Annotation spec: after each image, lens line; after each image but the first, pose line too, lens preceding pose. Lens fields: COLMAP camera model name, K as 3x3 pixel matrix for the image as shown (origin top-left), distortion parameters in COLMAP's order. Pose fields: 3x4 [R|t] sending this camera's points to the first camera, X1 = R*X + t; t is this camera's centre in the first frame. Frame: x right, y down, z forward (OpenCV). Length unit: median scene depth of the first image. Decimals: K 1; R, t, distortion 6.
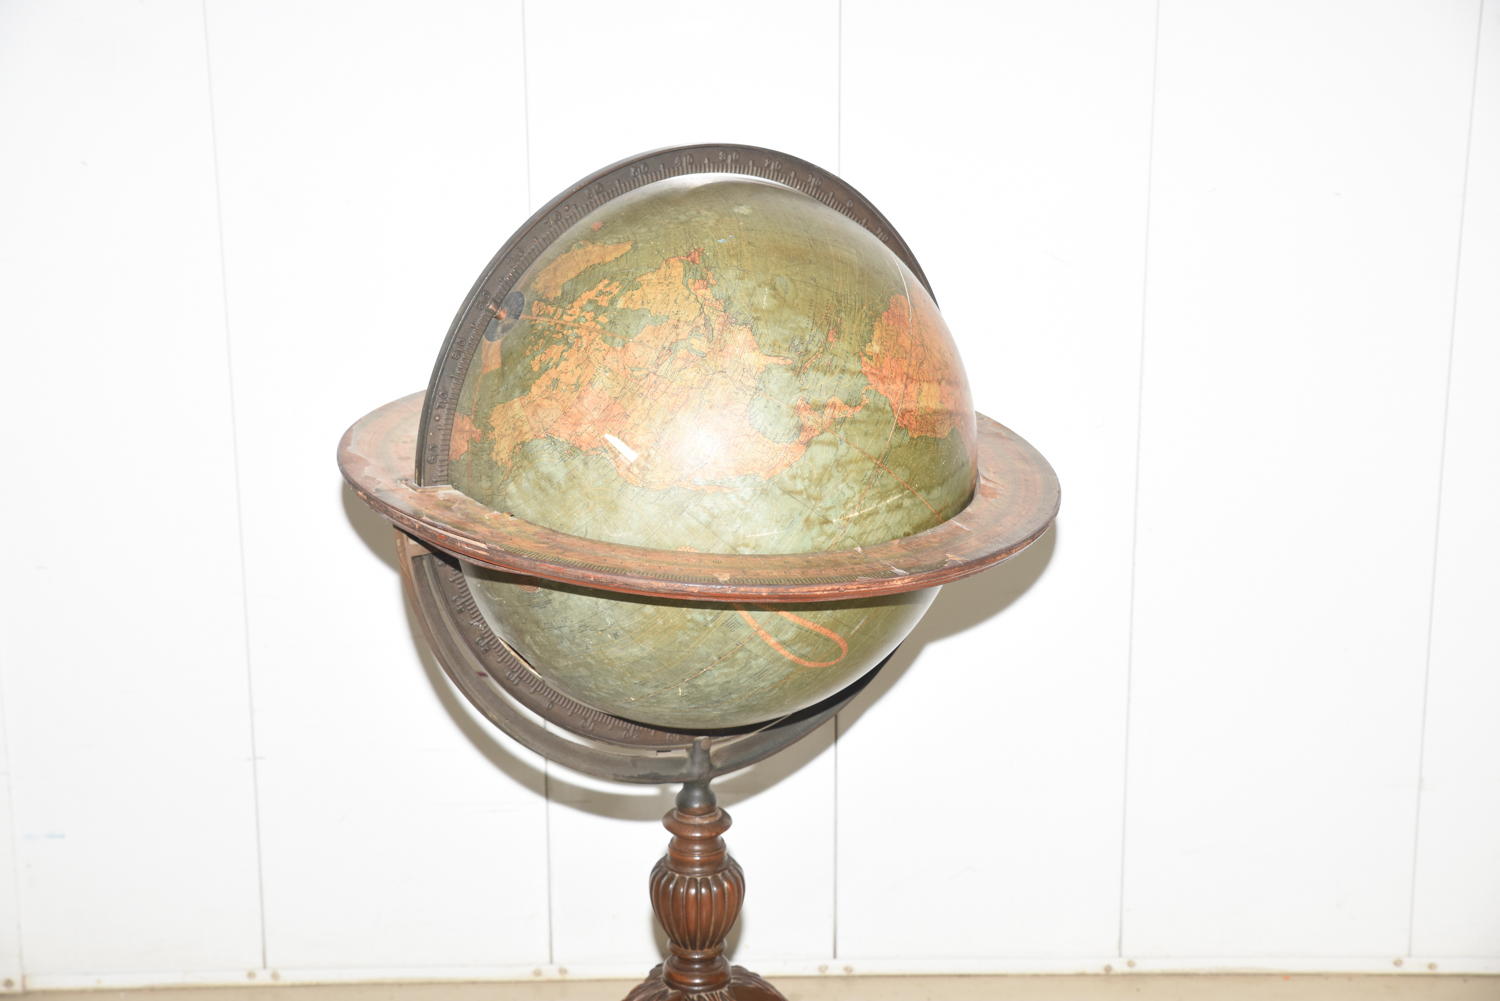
lens RADIAL K [[2616.5, 0, 743.9], [0, 2616.5, 498.0], [0, 0, 1]] dist [0.119295, 0.000000]
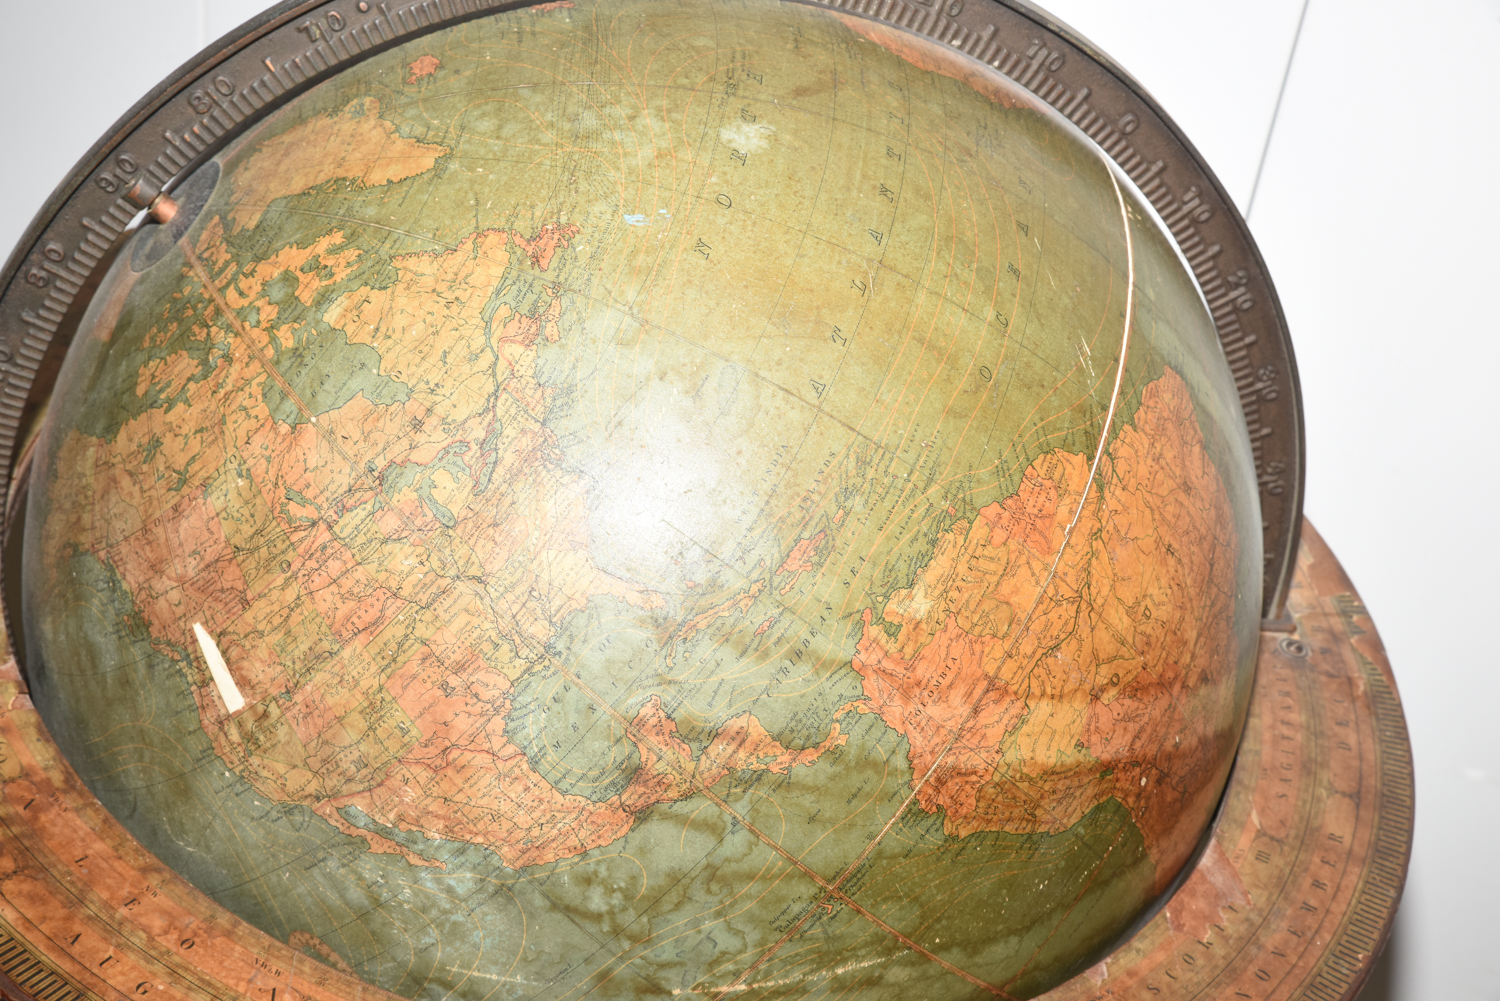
lens RADIAL K [[2616.5, 0, 752.6], [0, 2616.5, 497.1], [0, 0, 1]] dist [0.119295, 0.000000]
pose [[0.912749, 0.321938, -0.251484, 0.119837], [-0.246815, 0.925123, 0.288497, -0.177295], [0.325532, -0.201255, 0.923864, 0.634067]]
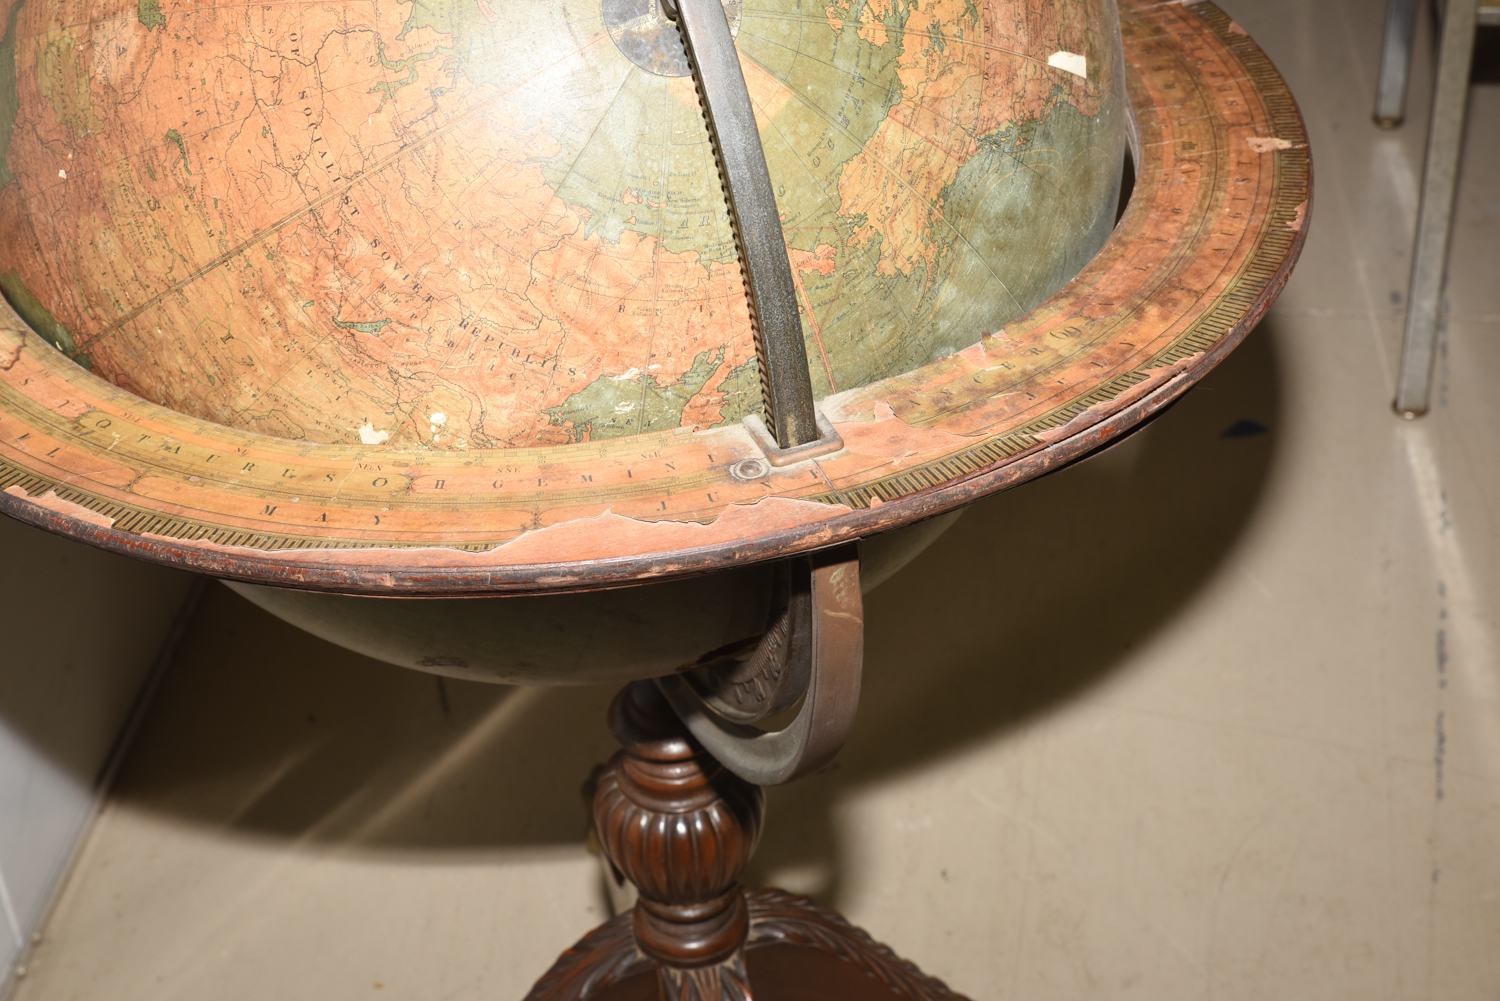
lens RADIAL K [[2616.5, 0, 712.9], [0, 2616.5, 502.1], [0, 0, 1]] dist [0.119295, 0.000000]
pose [[0.169924, -0.624343, 0.762445, -0.460973], [0.353862, 0.760752, 0.544093, -0.236049], [-0.919732, 0.177346, 0.350201, 0.878084]]
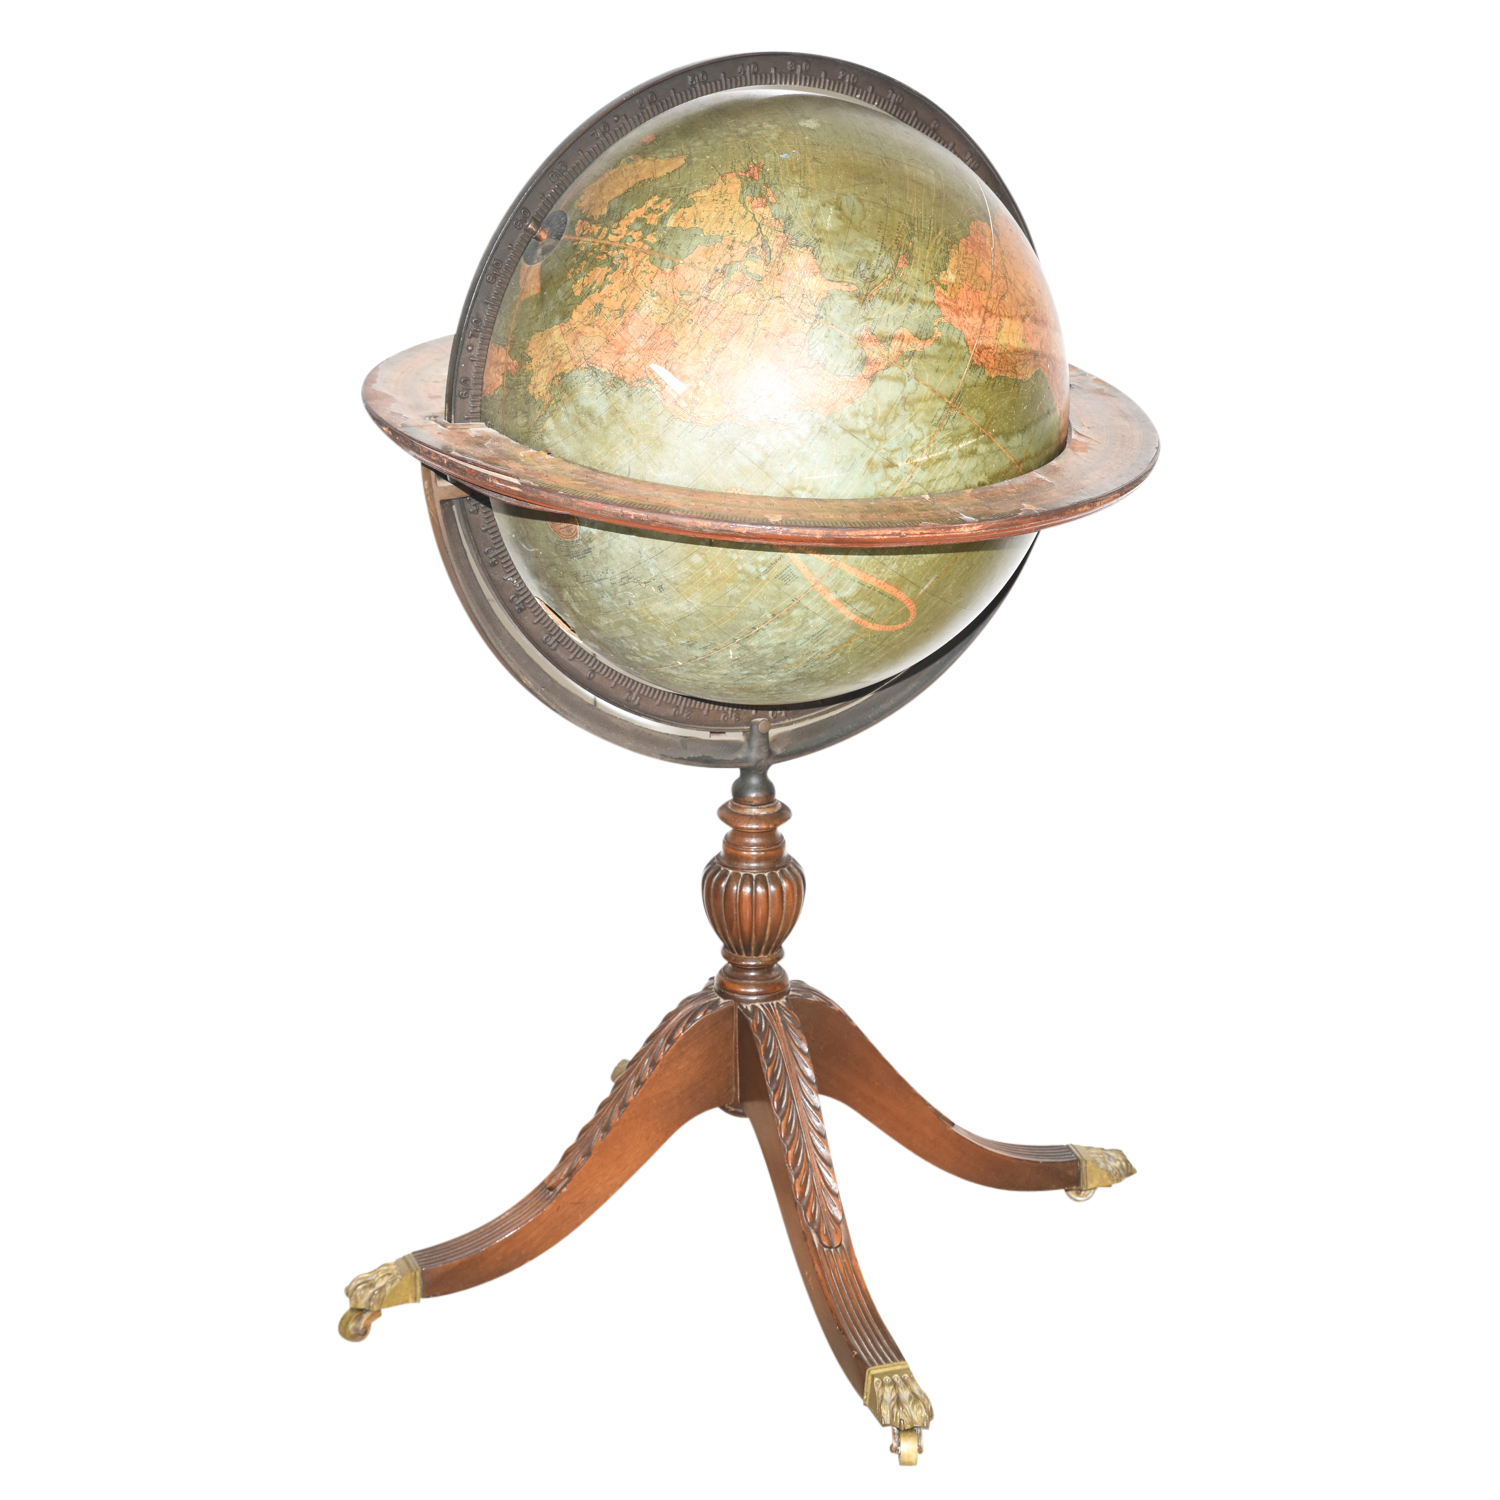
lens RADIAL K [[3448.1, 0, 827.8], [0, 3448.1, 748.9], [0, 0, 1]] dist [0.077183, 0.000000]
pose [[0.999552, 0.019427, -0.022774, 0.037926], [-0.018515, 0.999044, 0.039595, 0.059585], [0.023522, -0.039155, 0.998956, -0.205483]]
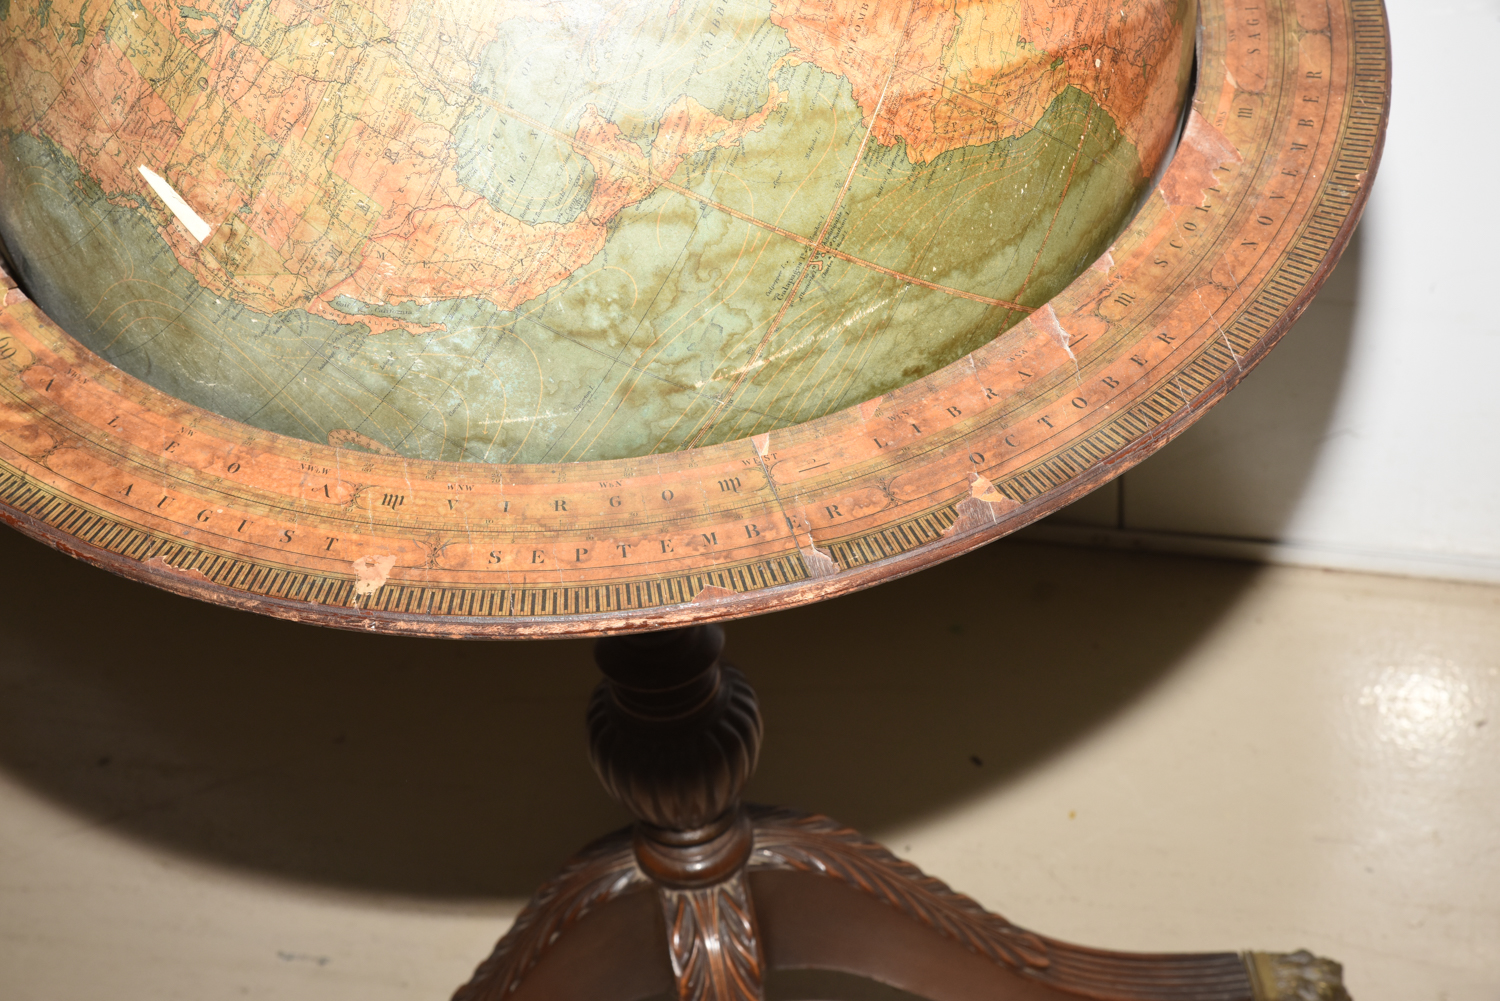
lens RADIAL K [[2616.5, 0, 743.6], [0, 2616.5, 497.2], [0, 0, 1]] dist [0.119295, 0.000000]
pose [[0.962563, 0.102516, -0.250923, 0.143843], [0.023618, 0.890479, 0.454412, -0.159696], [0.270026, -0.443326, 0.854721, 0.629011]]
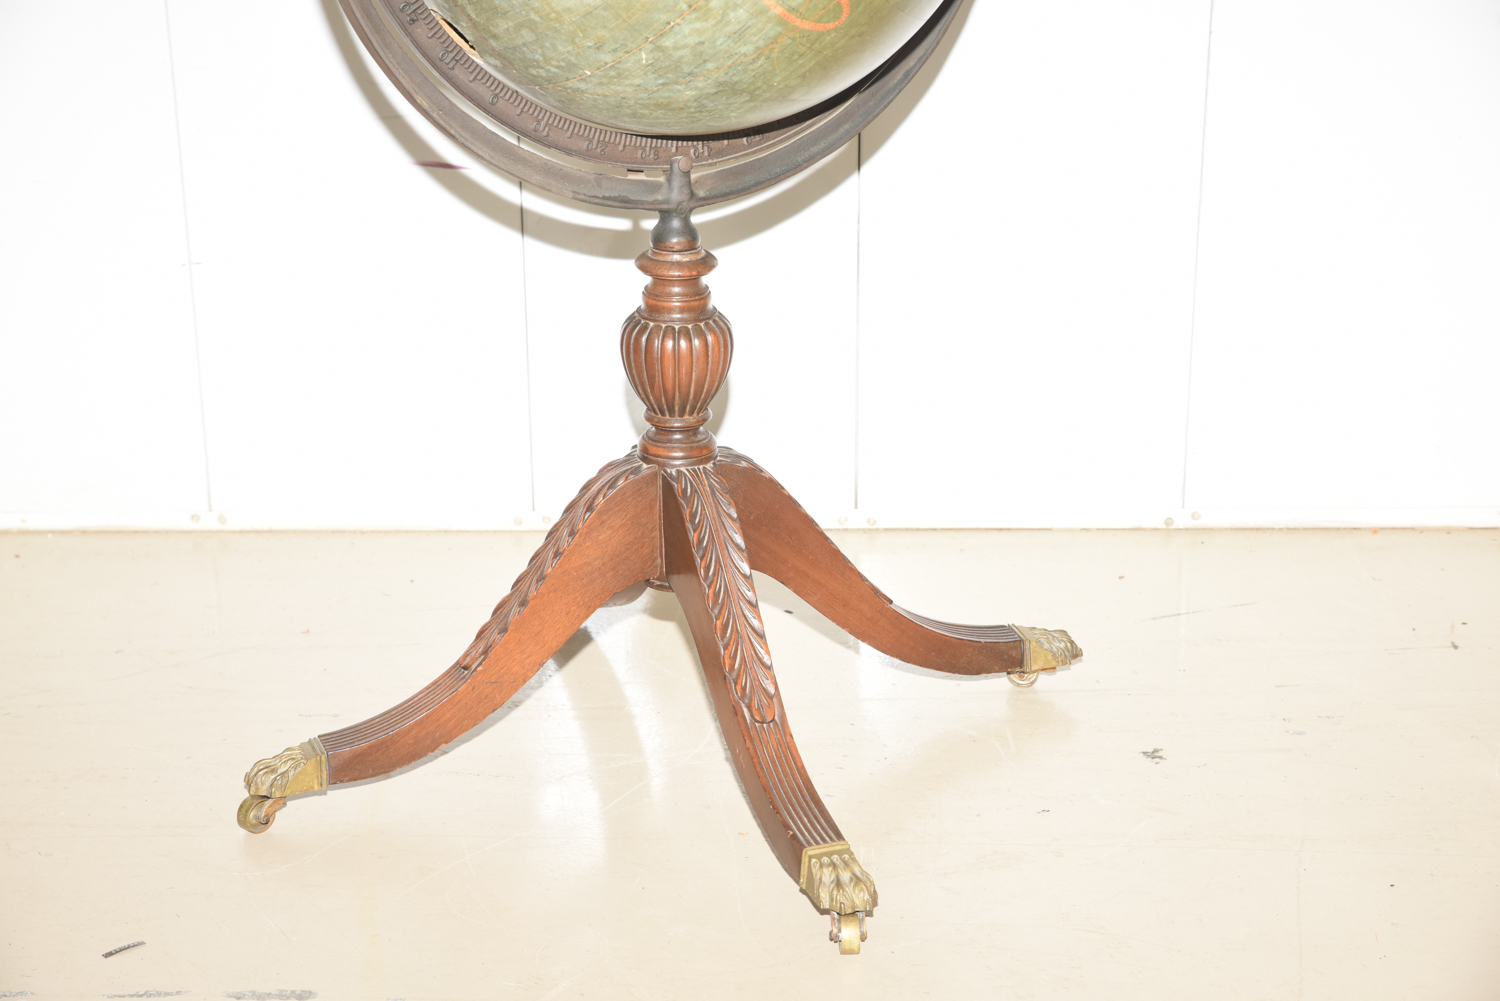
lens RADIAL K [[2616.5, 0, 744.9], [0, 2616.5, 502.2], [0, 0, 1]] dist [0.119295, 0.000000]
pose [[0.999442, 0.009225, -0.032118, 0.035432], [-0.007141, 0.997898, 0.064406, 0.162035], [0.032644, -0.064141, 0.997407, 0.175265]]
